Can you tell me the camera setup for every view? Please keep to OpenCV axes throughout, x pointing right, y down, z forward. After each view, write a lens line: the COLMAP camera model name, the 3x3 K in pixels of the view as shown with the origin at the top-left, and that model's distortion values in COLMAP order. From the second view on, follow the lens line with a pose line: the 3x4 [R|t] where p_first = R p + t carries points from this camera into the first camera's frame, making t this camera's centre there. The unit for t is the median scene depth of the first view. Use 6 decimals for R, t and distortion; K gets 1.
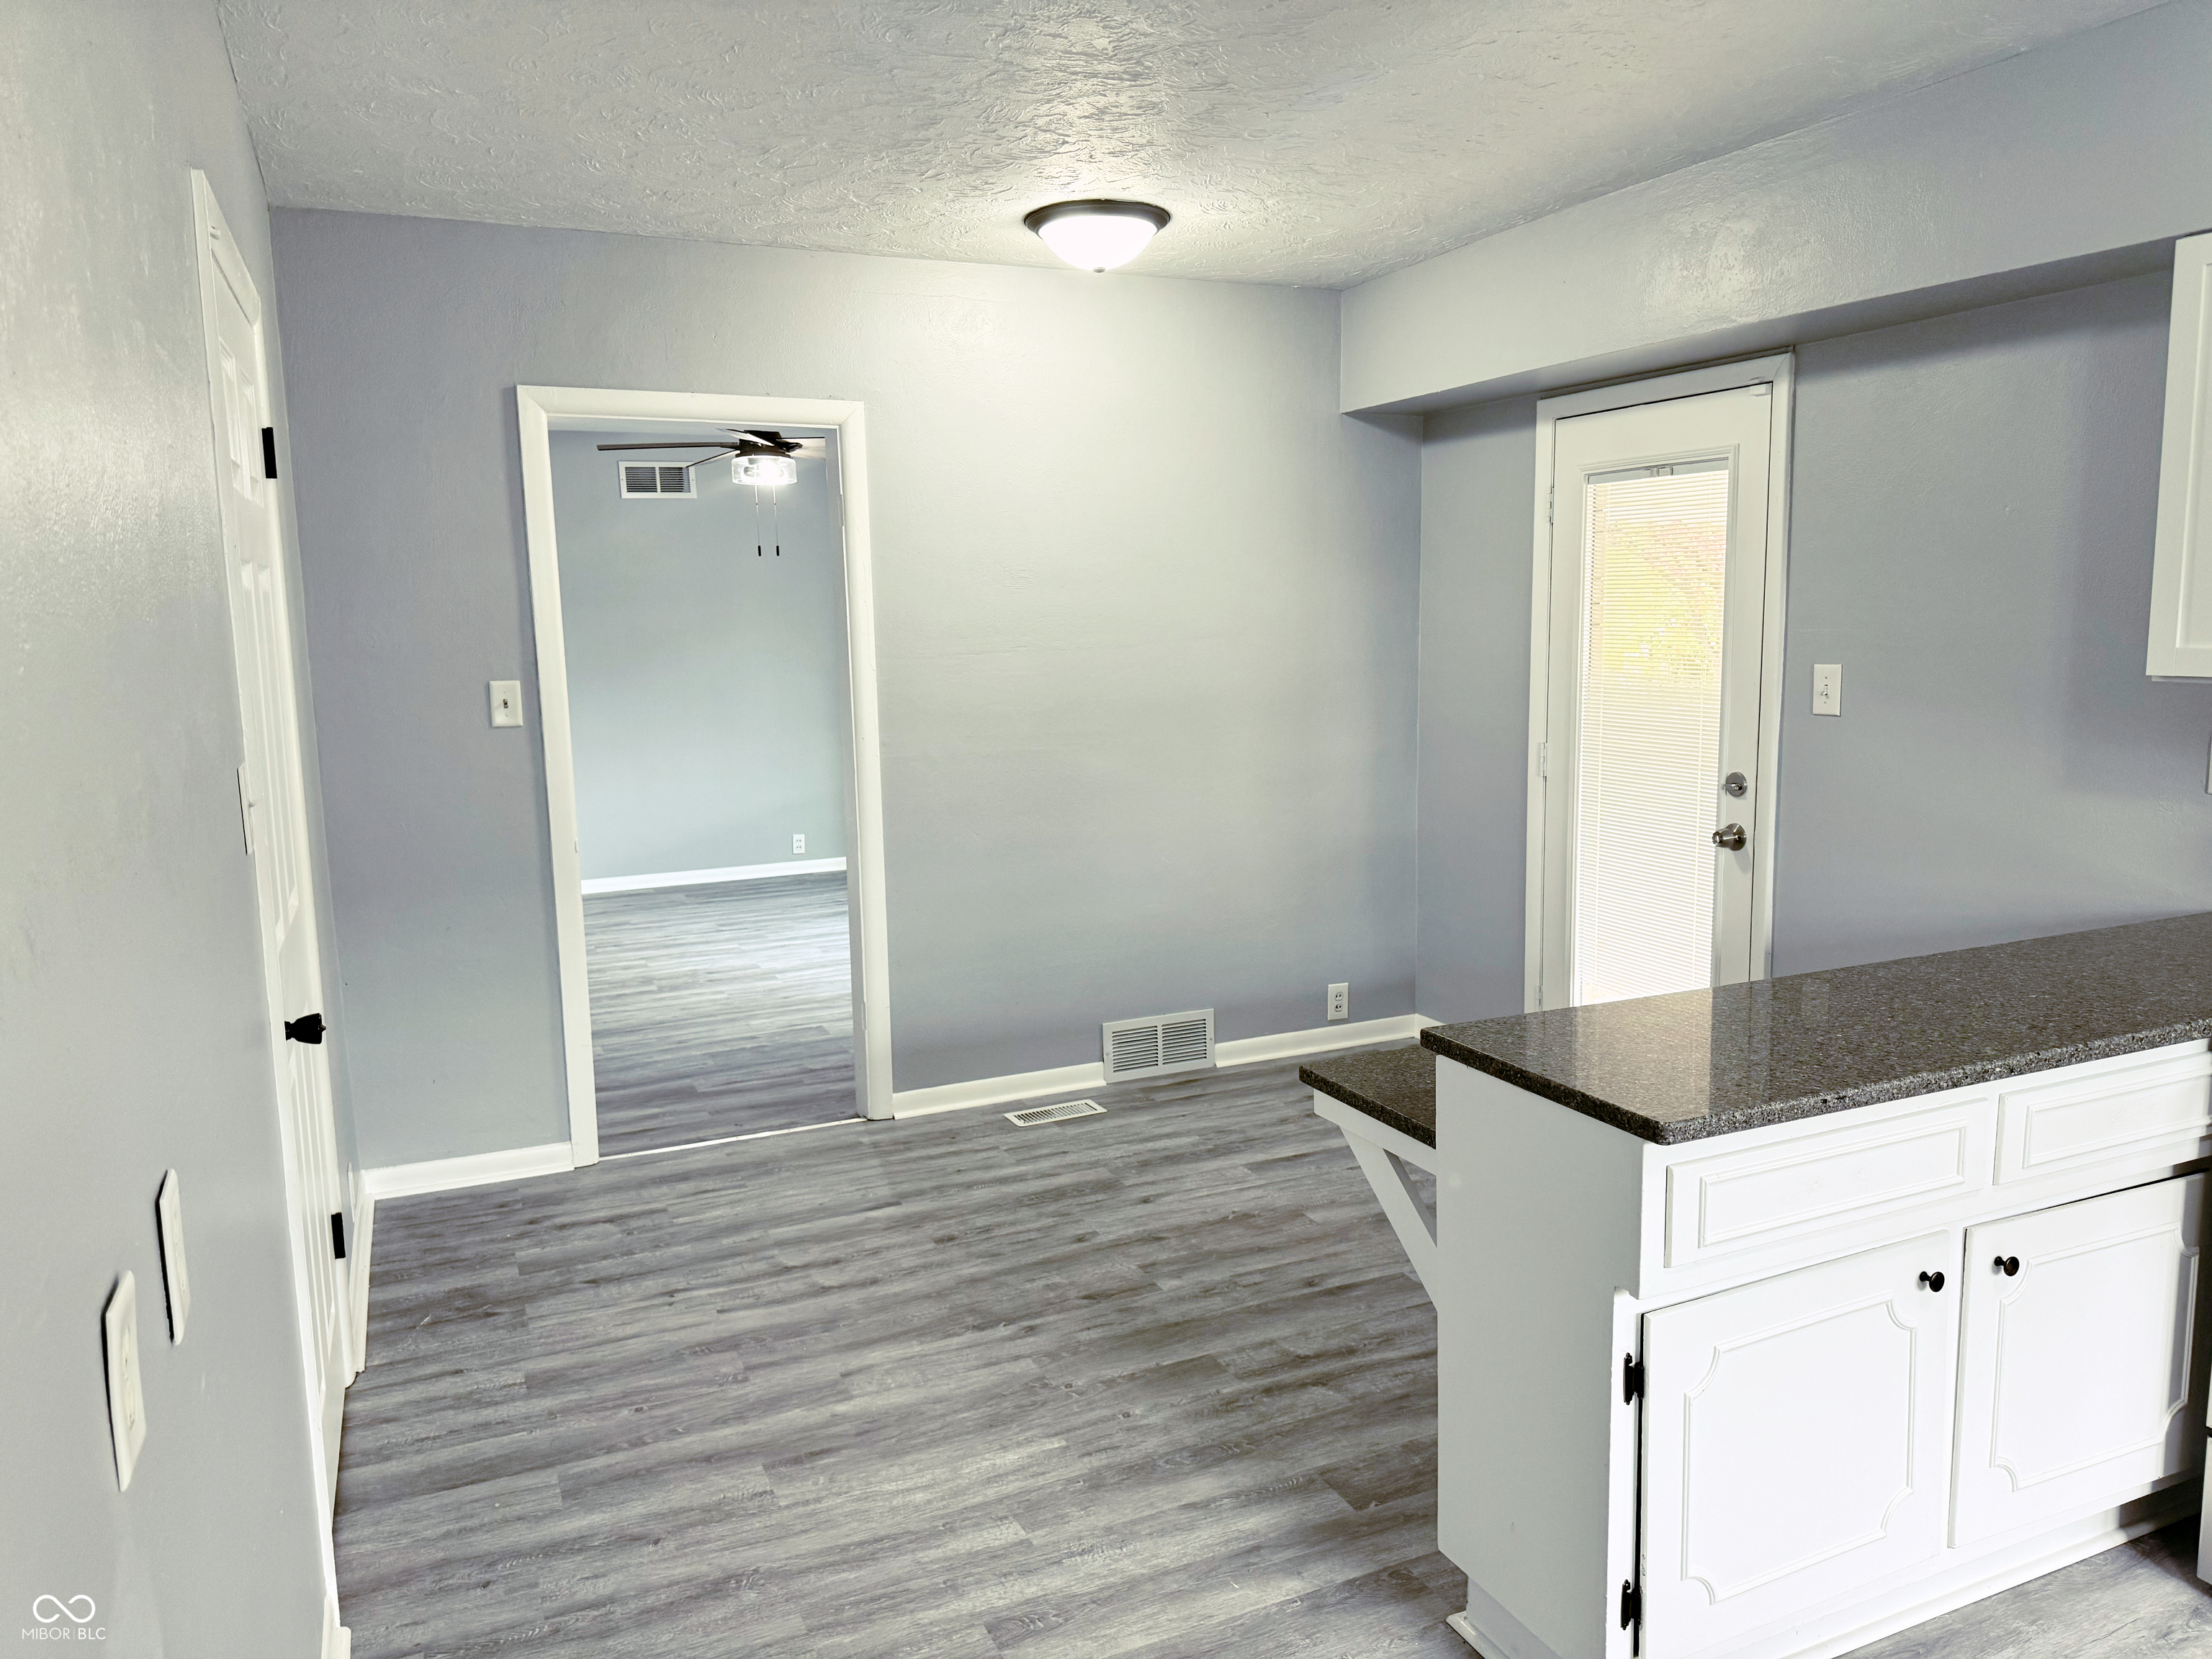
lens RADIAL K [[1571.2, 0, 1127.6], [0, 1571.2, 832.9], [0, 0, 1]] dist [0.078696, -0.102113]
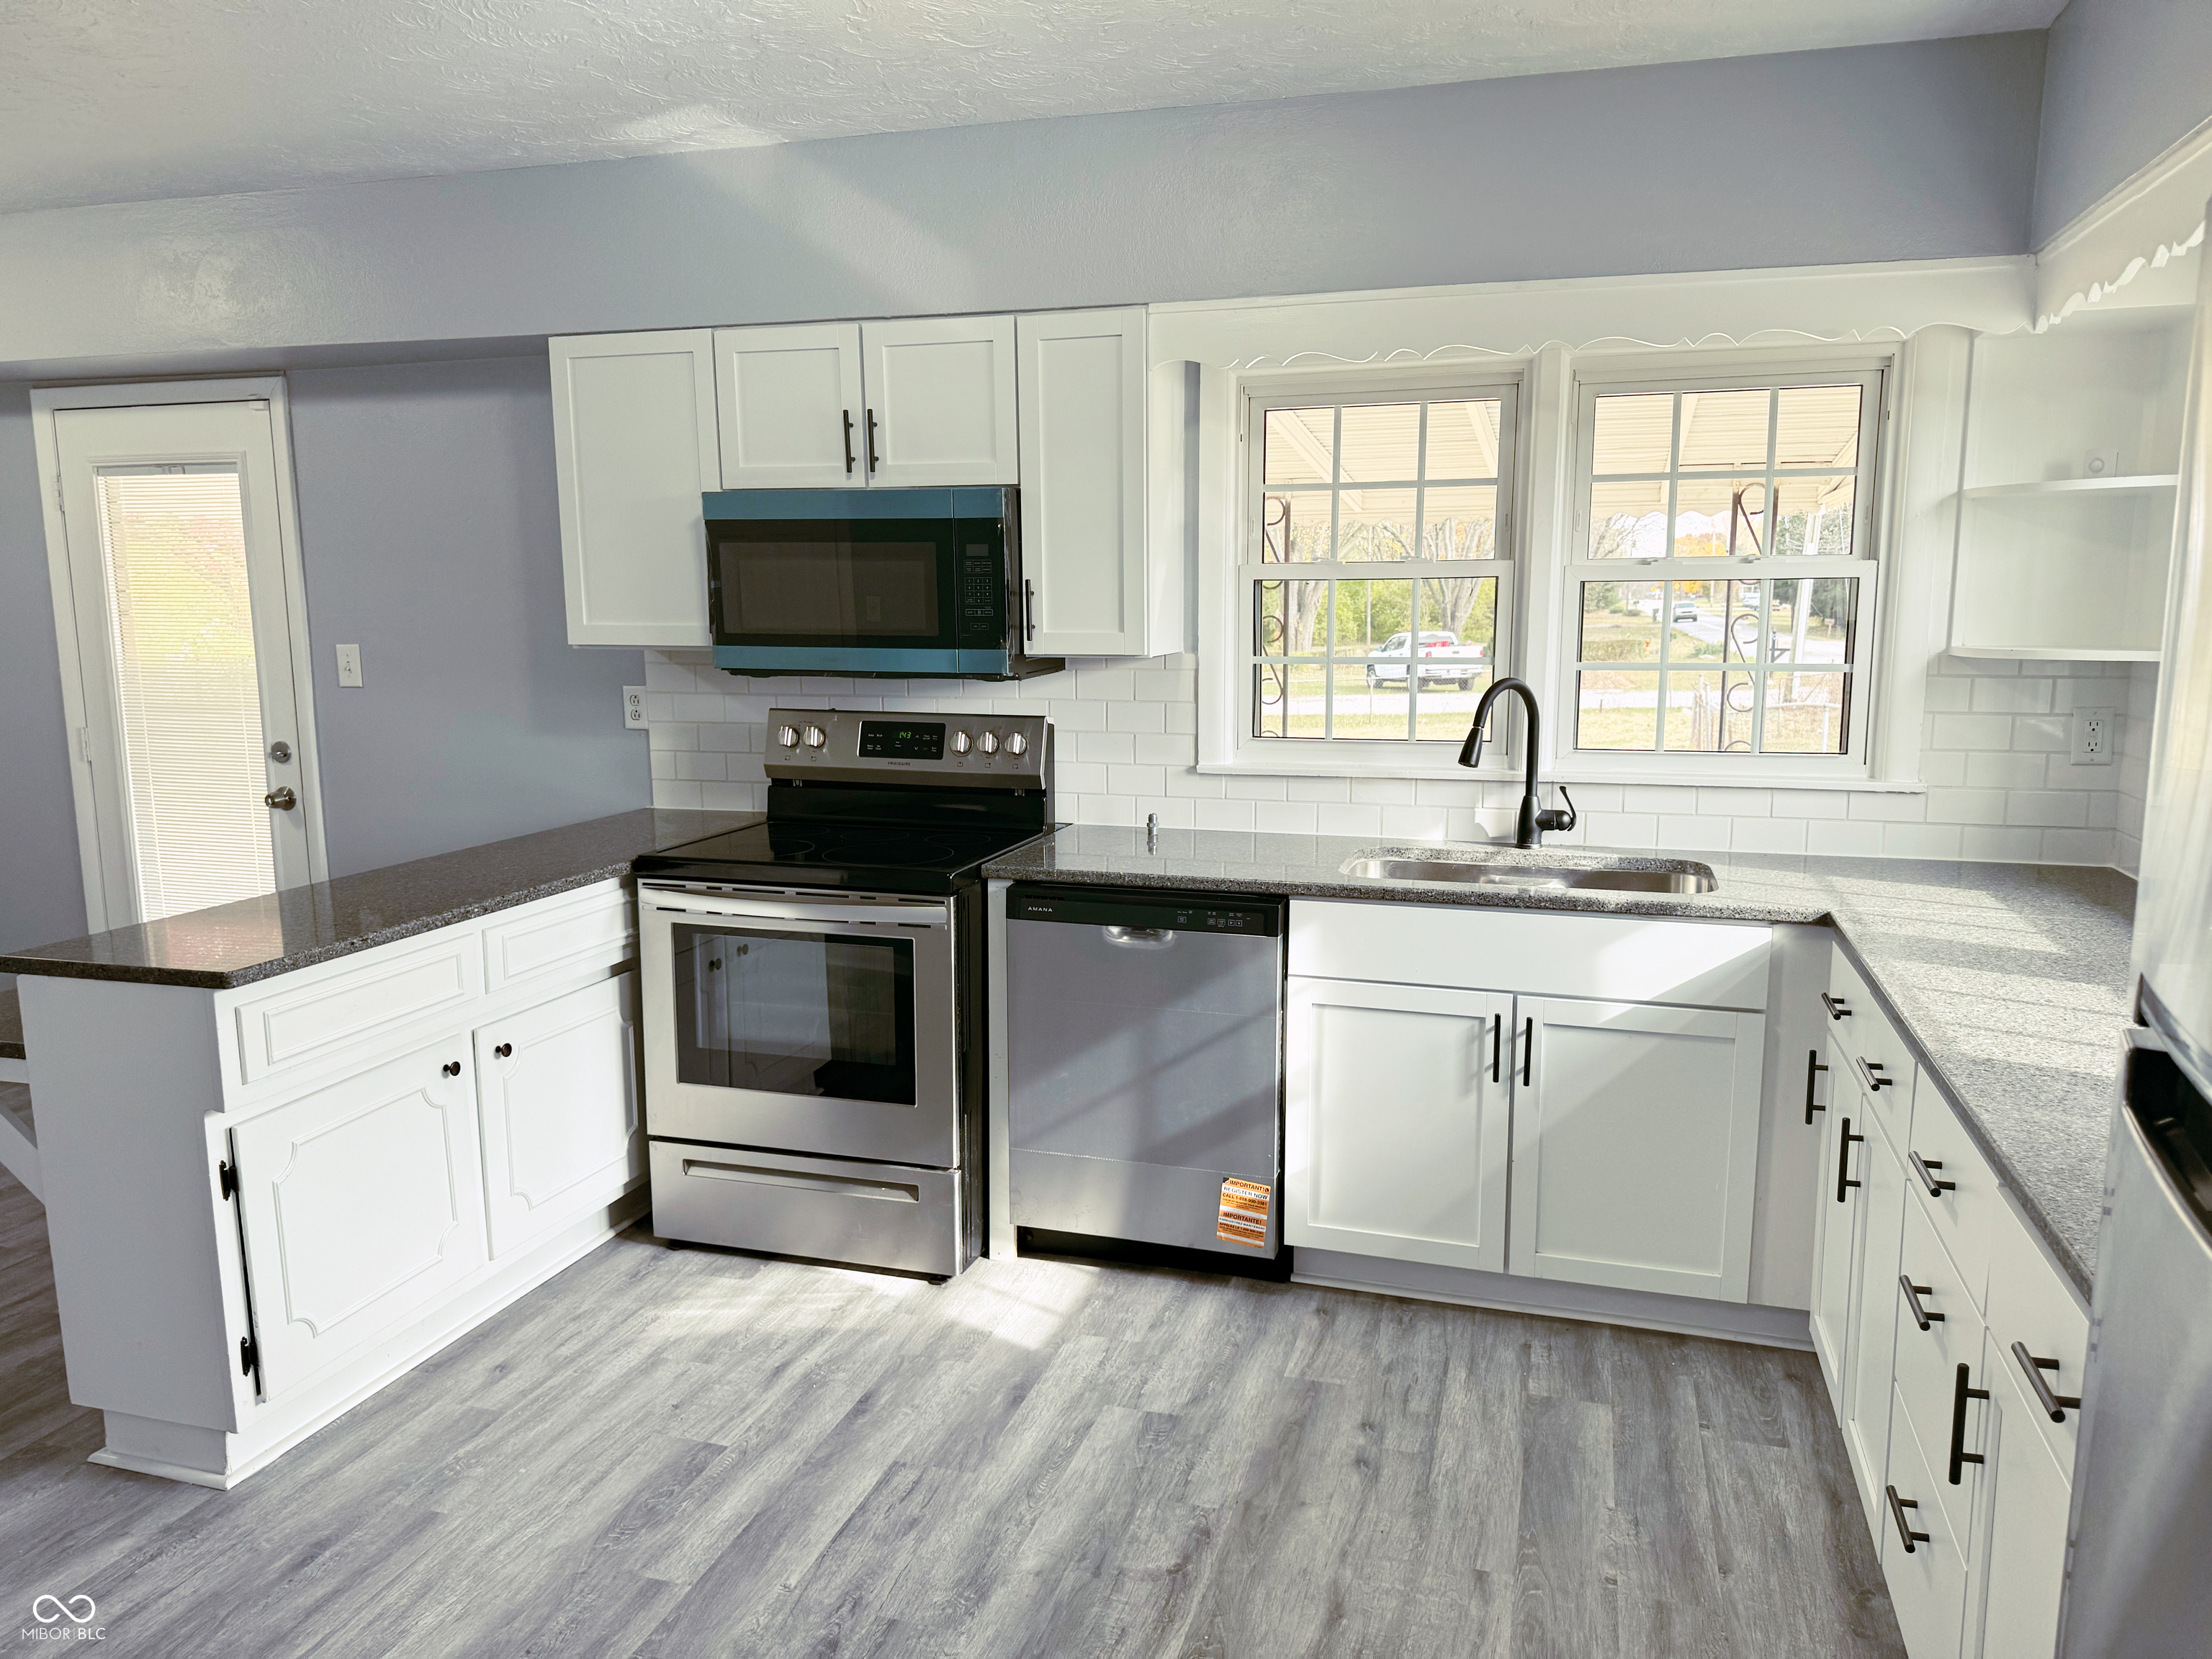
lens RADIAL K [[1571.2, 0, 1104.8], [0, 1571.2, 825.6], [0, 0, 1]] dist [0.078696, -0.102113]
pose [[0.672333, -0.098082, 0.733723, -0.104968], [0.101985, 0.994004, 0.039424, 0.062497], [-0.733190, 0.048323, 0.678304, -0.346360]]
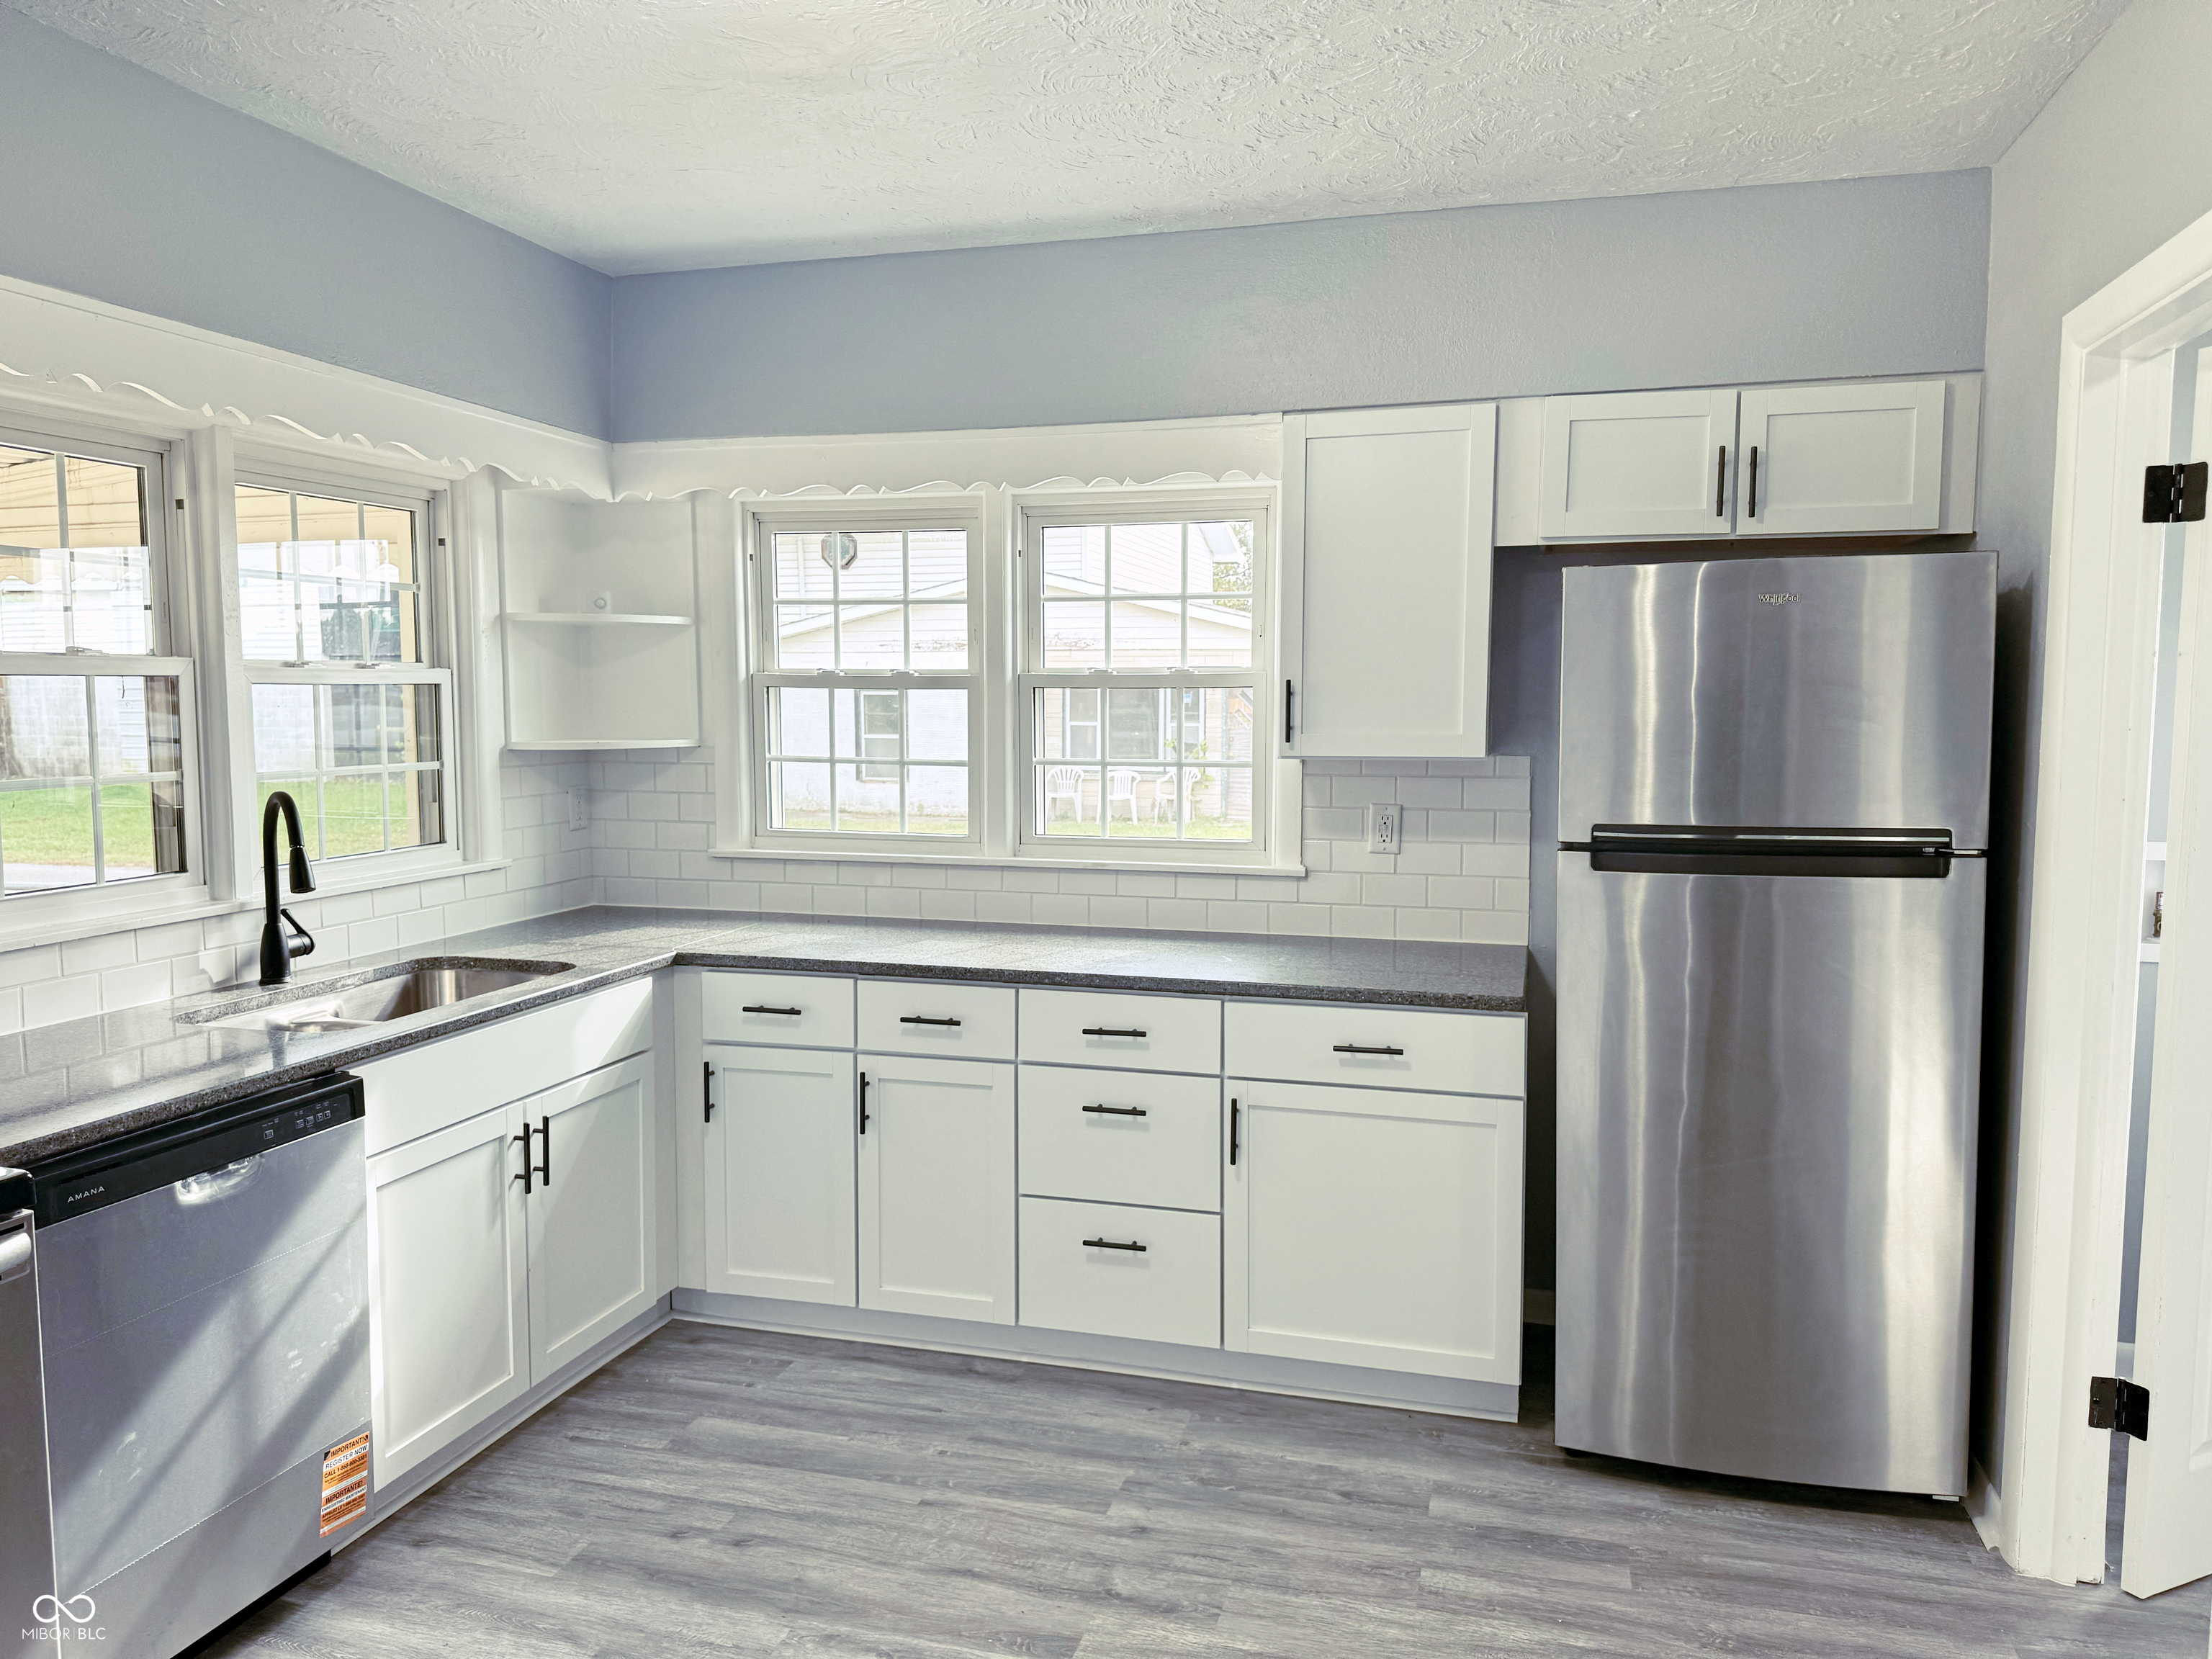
lens RADIAL K [[1571.2, 0, 1107.5], [0, 1571.2, 843.3], [0, 0, 1]] dist [0.078696, -0.102113]
pose [[-0.754194, -0.047998, 0.654895, -0.128717], [0.105883, 0.975385, 0.193425, -0.111992], [-0.648059, 0.215222, -0.730548, 0.855225]]
